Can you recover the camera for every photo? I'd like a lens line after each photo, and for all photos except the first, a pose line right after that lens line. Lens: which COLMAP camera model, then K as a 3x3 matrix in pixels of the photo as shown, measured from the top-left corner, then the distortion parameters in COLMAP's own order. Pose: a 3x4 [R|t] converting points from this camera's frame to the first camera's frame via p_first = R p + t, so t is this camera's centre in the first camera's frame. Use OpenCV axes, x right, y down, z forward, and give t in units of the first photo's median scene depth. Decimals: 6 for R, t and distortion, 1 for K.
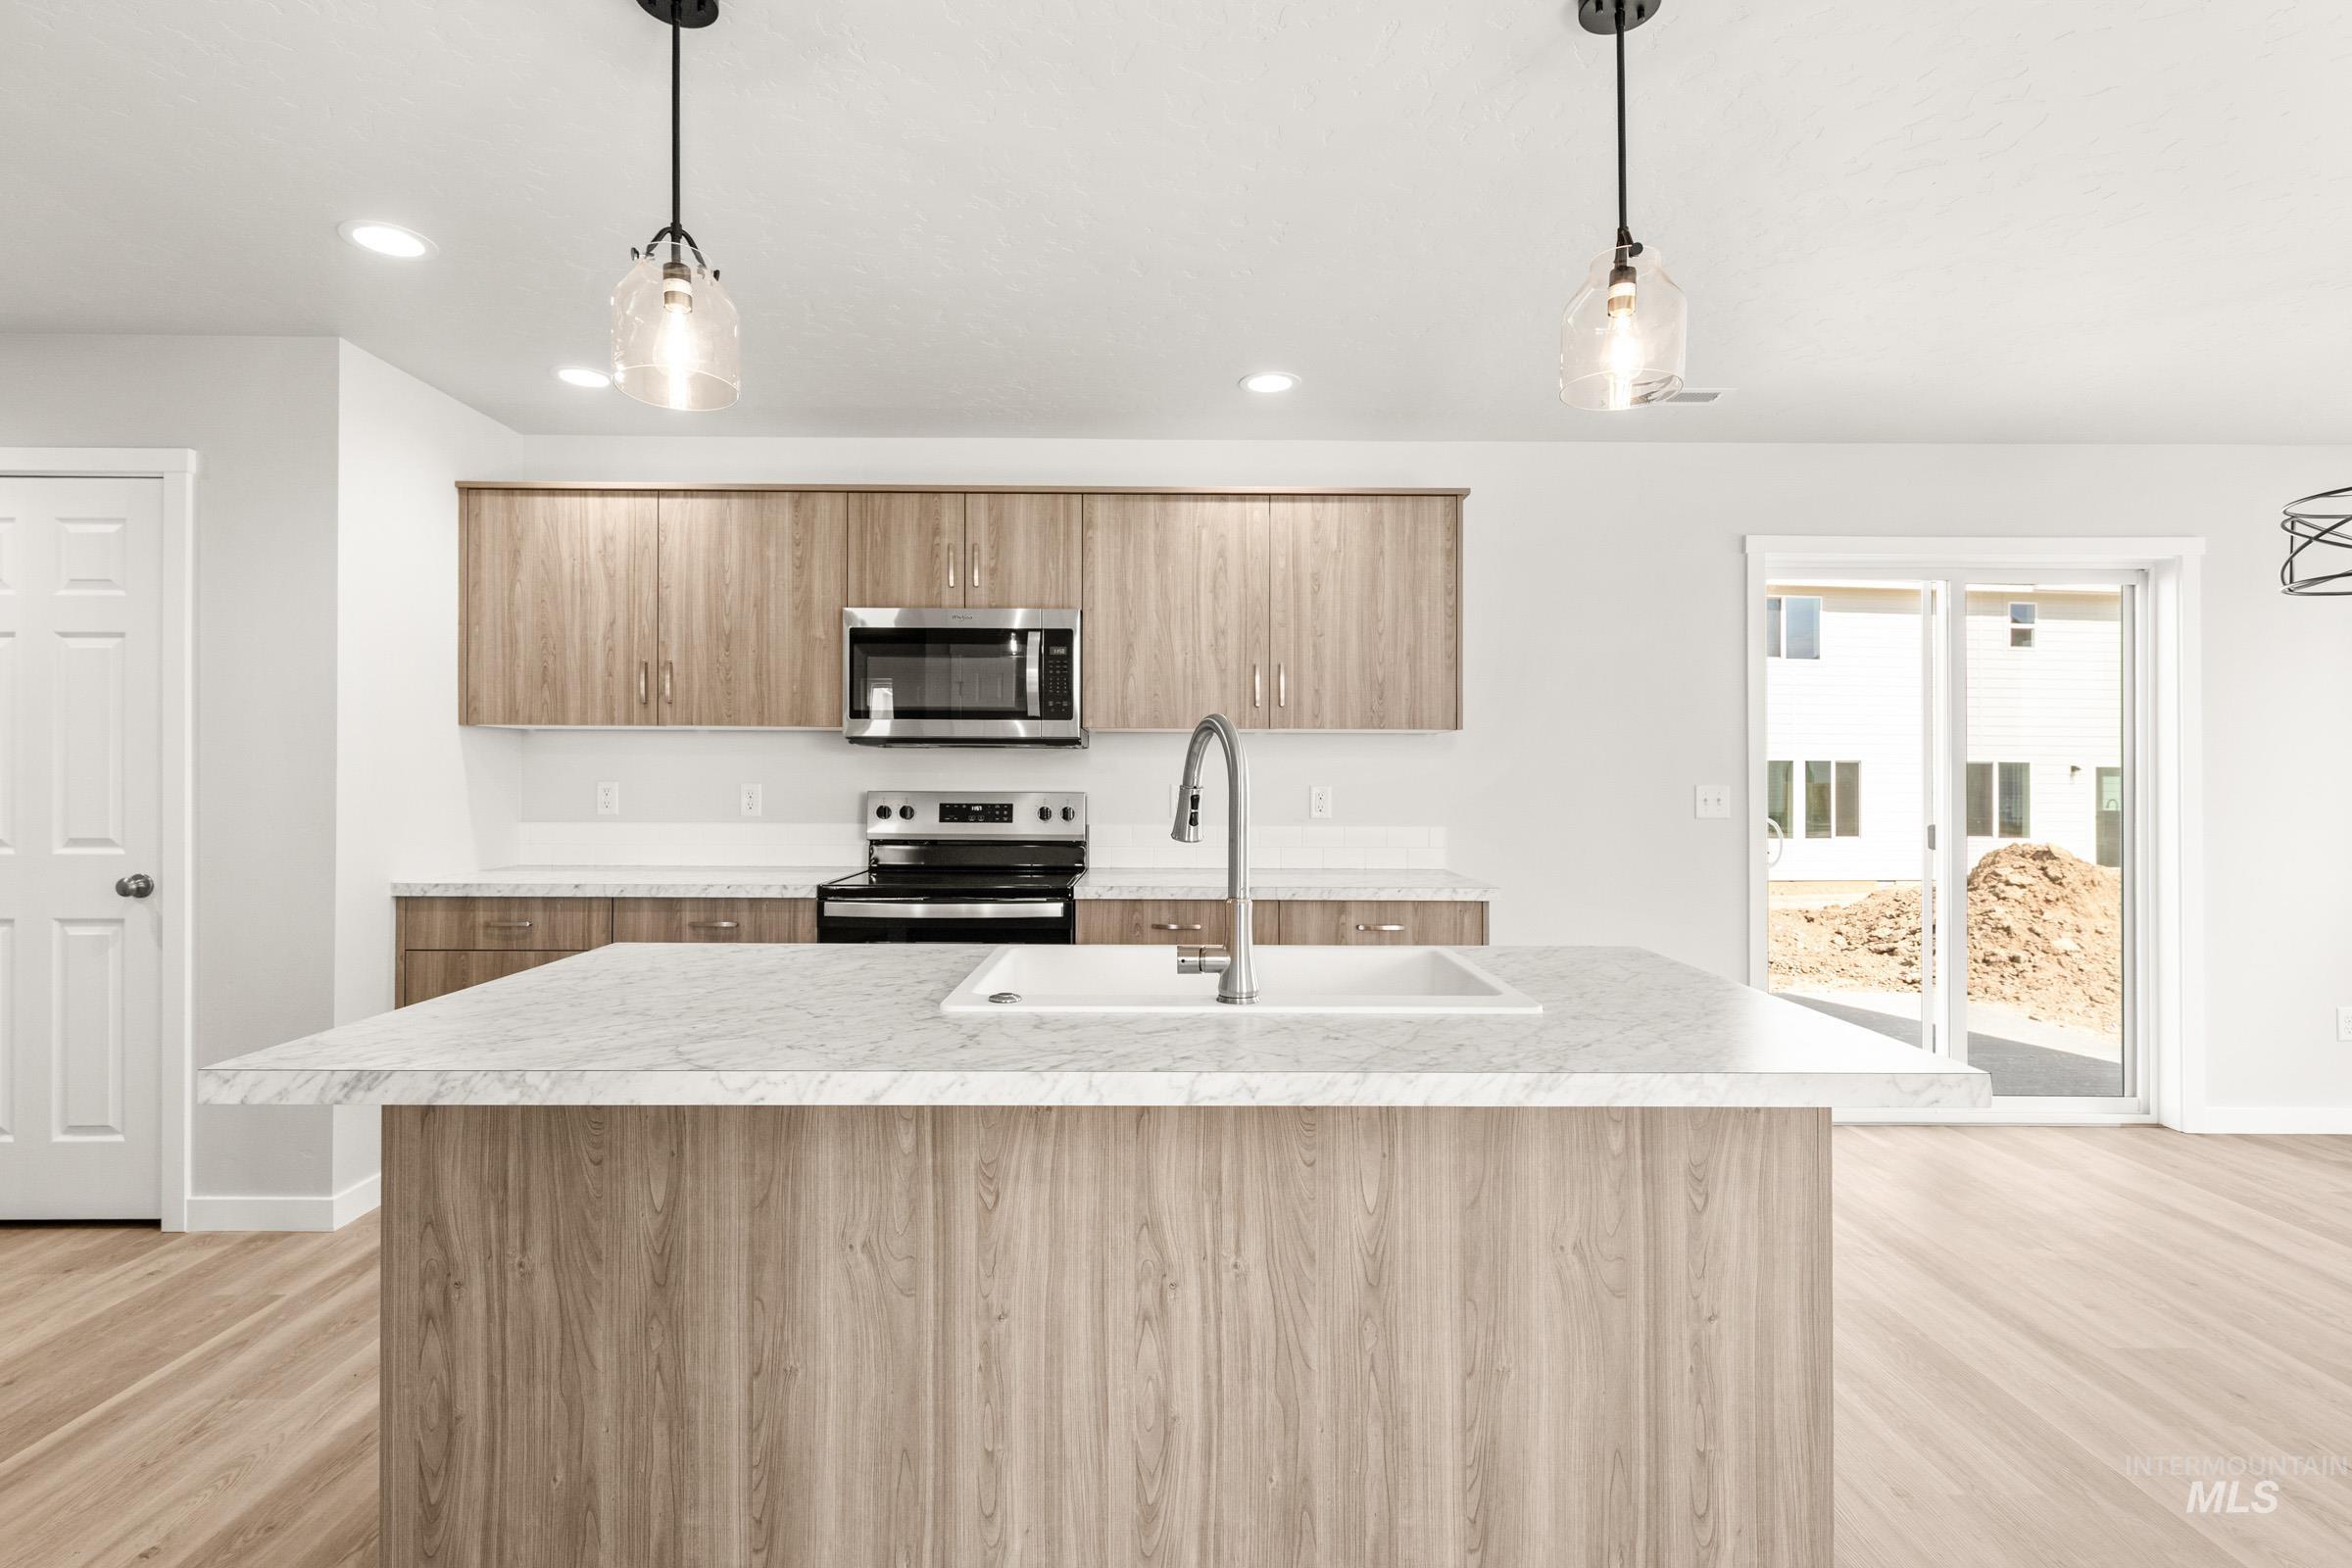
lens RADIAL K [[1110.5, 0, 1173.7], [0, 1110.5, 772.9], [0, 0, 1]] dist [0.003786, -0.000269]
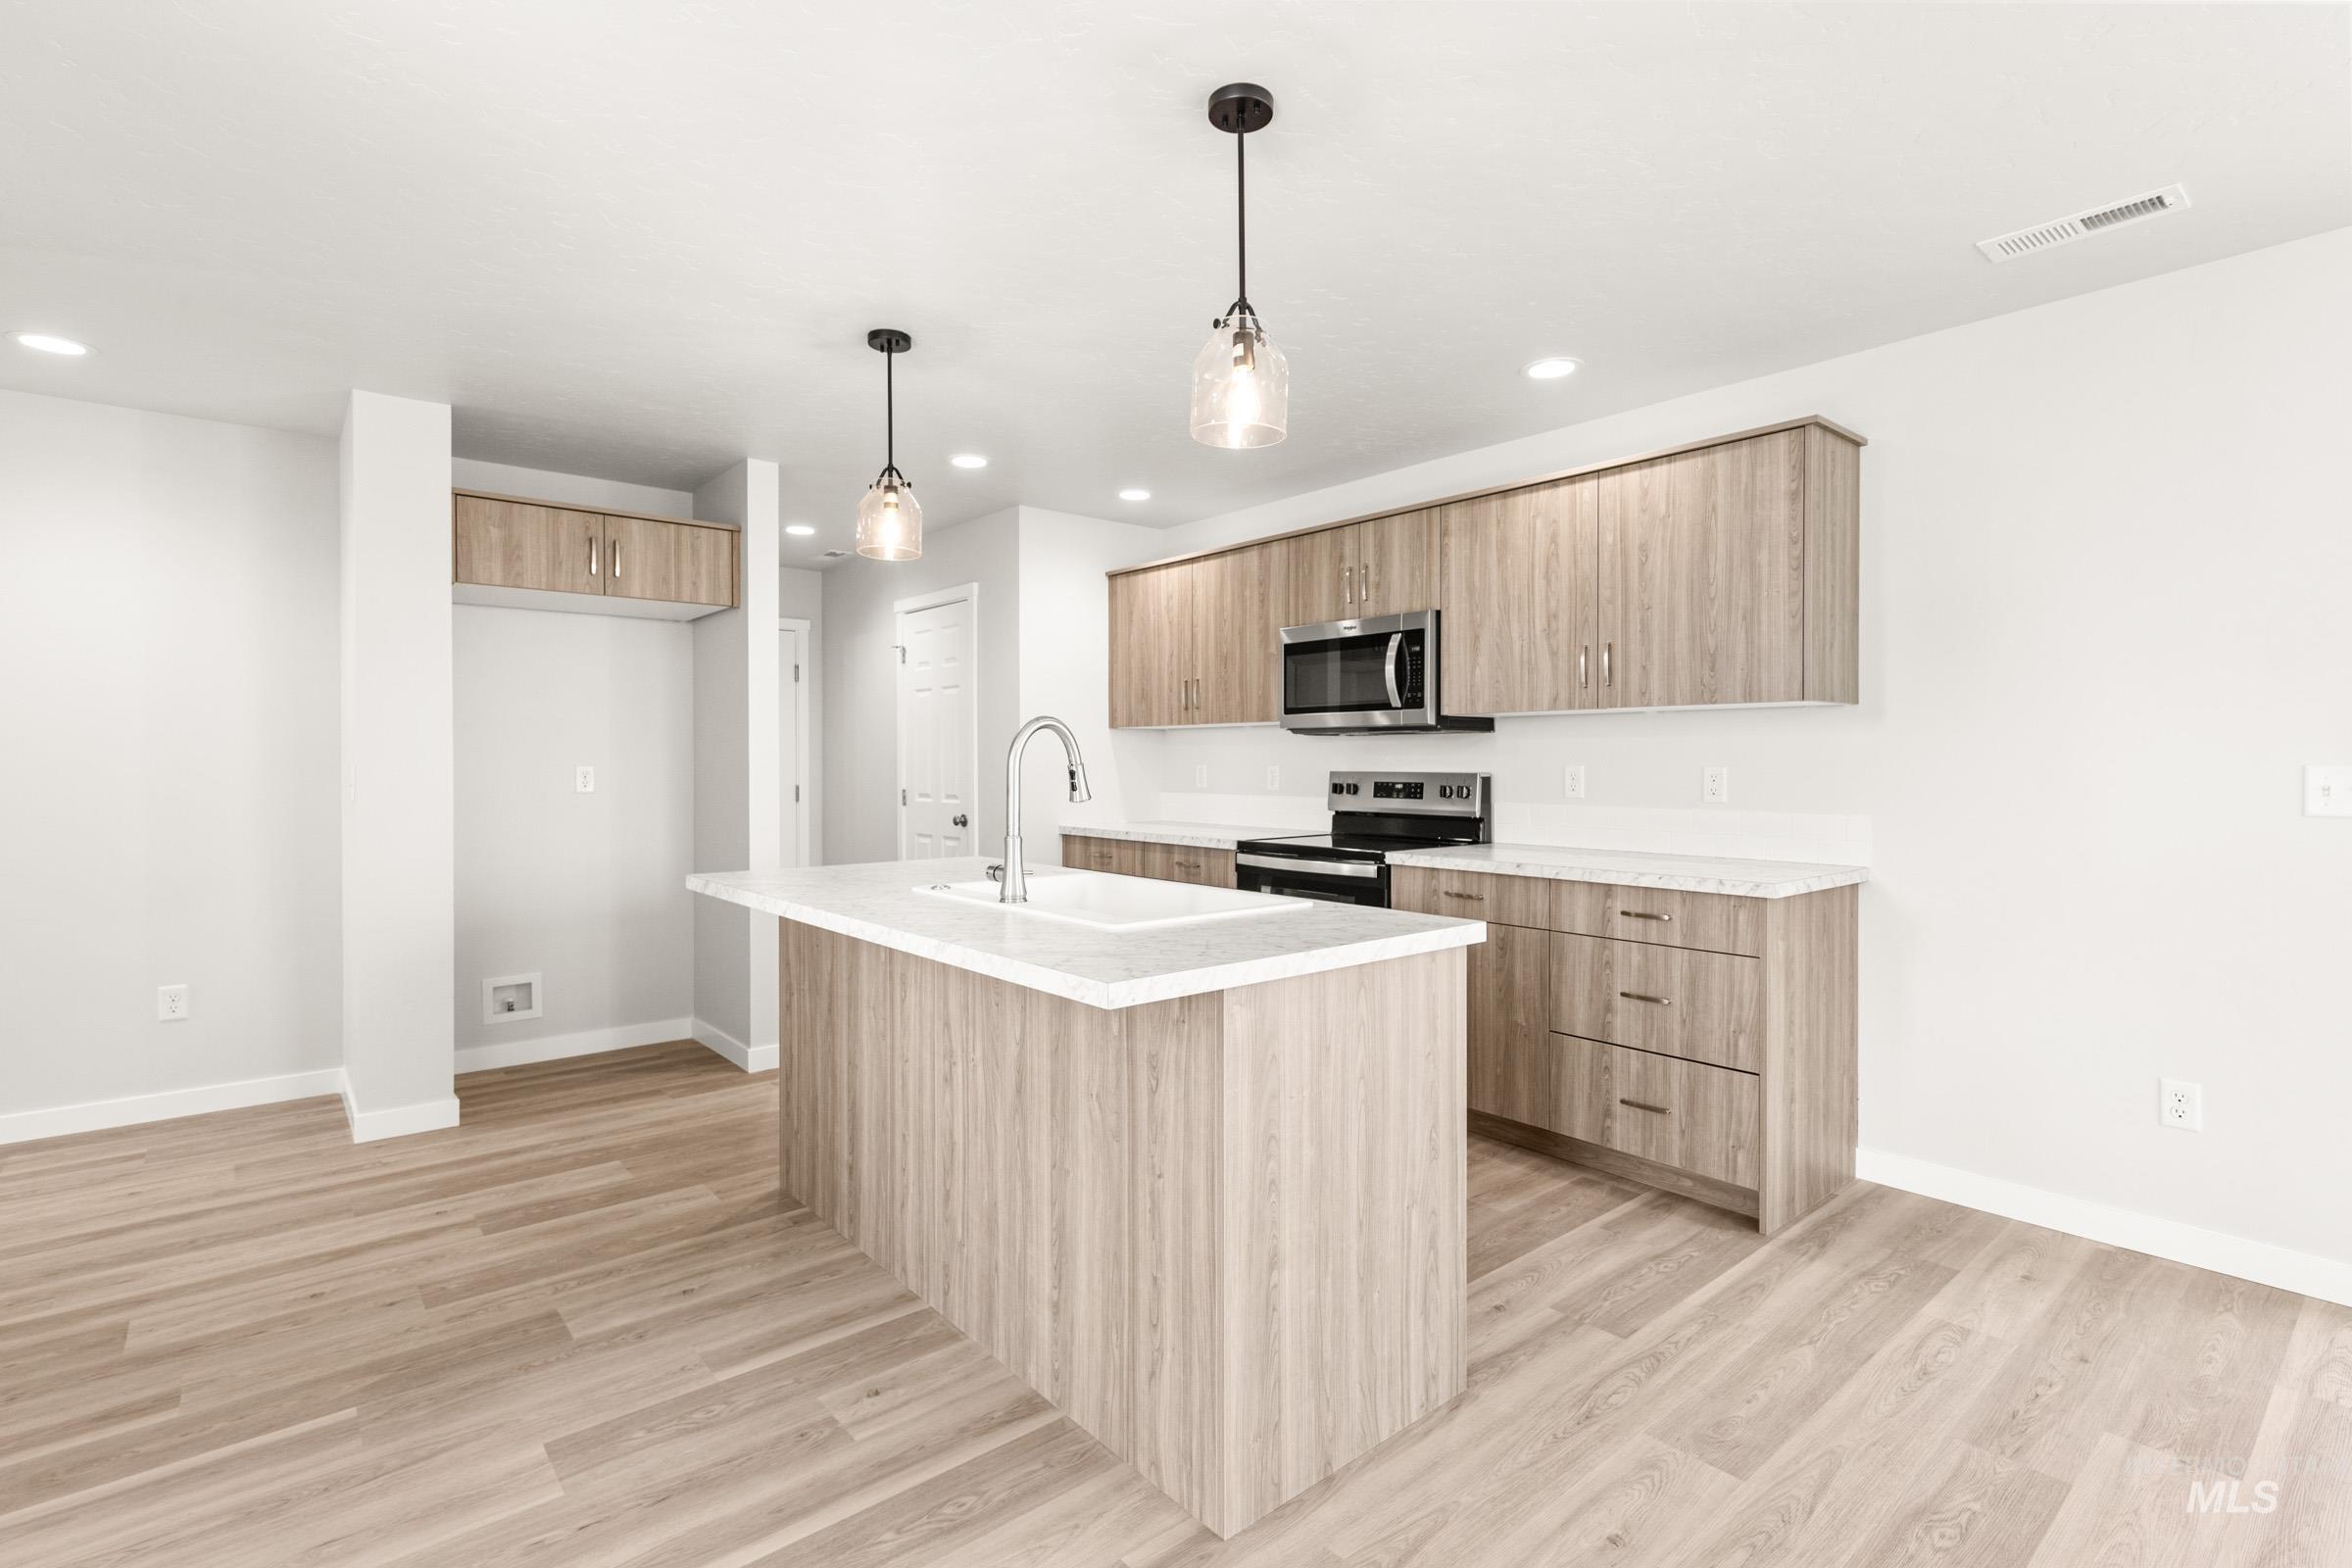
lens RADIAL K [[1105.0, 0, 1171.6], [0, 1105.0, 764.3], [0, 0, 1]] dist [0.005943, 0.000202]
pose [[0.636626, -0.002295, -0.771169, 0.605424], [0.006147, 0.999979, 0.002100, 0.005139], [0.771148, -0.006077, 0.636627, 0.081833]]
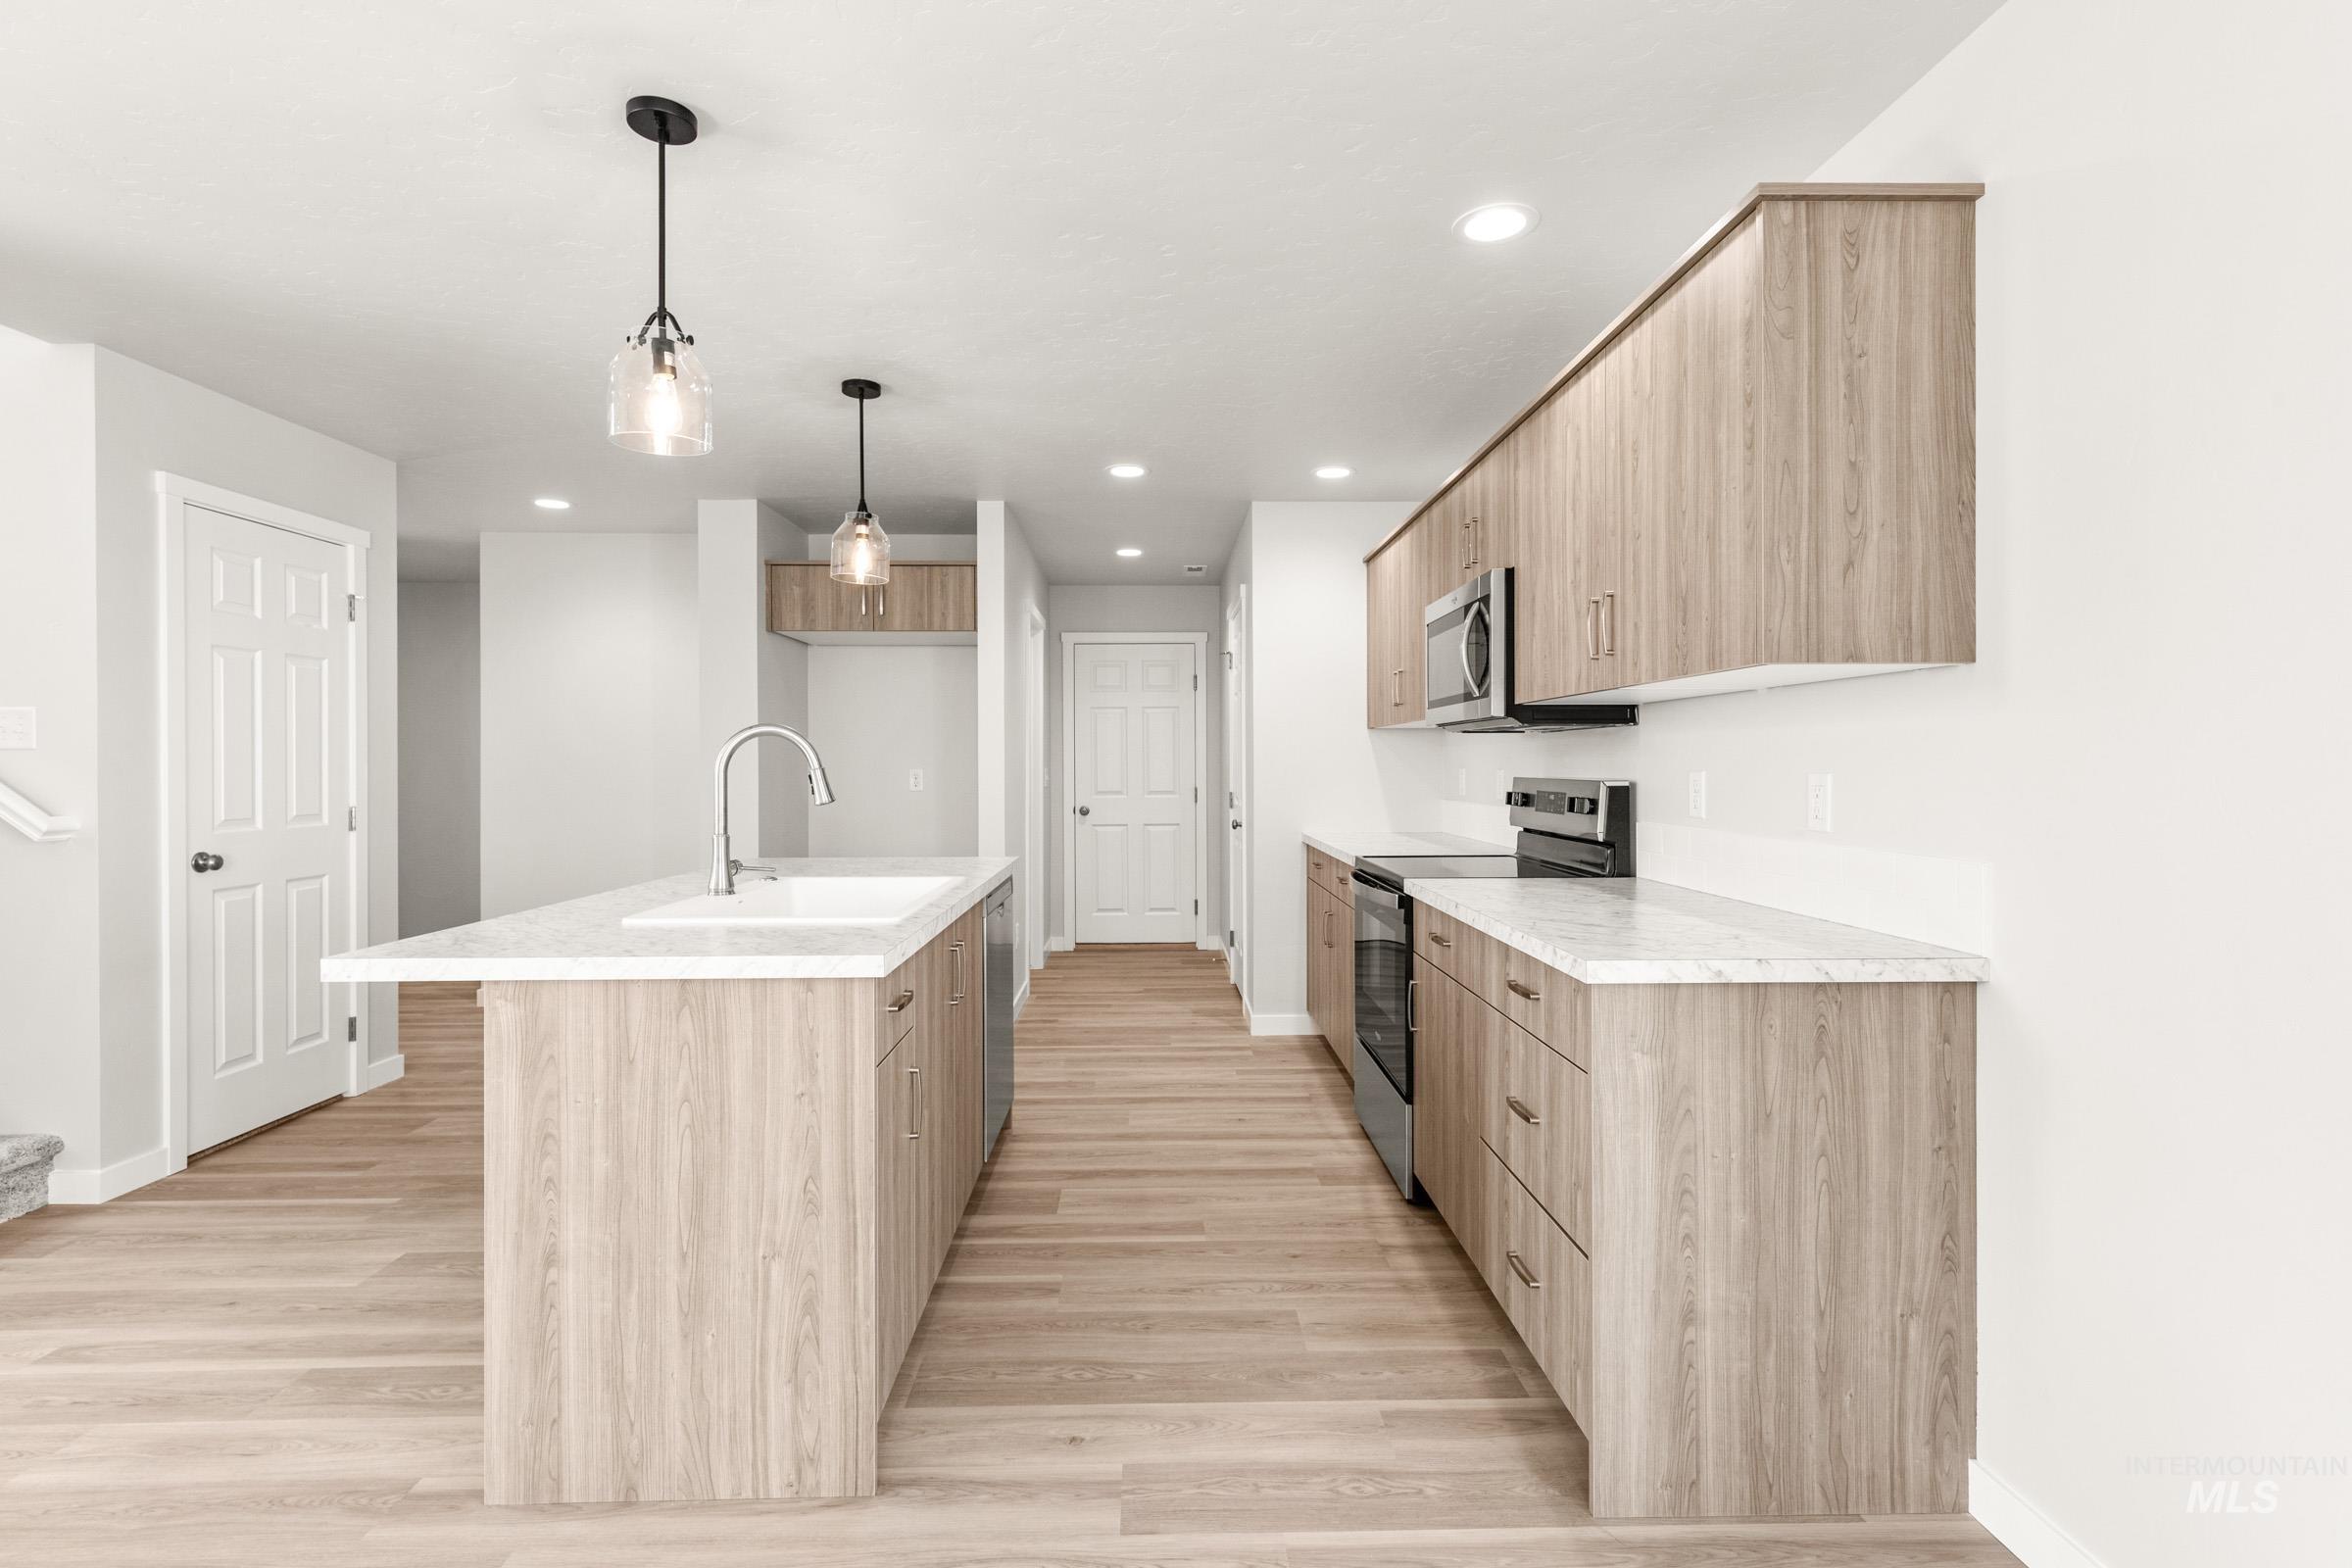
lens RADIAL K [[1105.0, 0, 1171.6], [0, 1105.0, 764.3], [0, 0, 1]] dist [0.005943, 0.000202]
pose [[0.012793, -0.004678, -0.999907, 0.766346], [0.006024, 0.999971, -0.004601, 0.007908], [0.999900, -0.005964, 0.012821, 0.727039]]
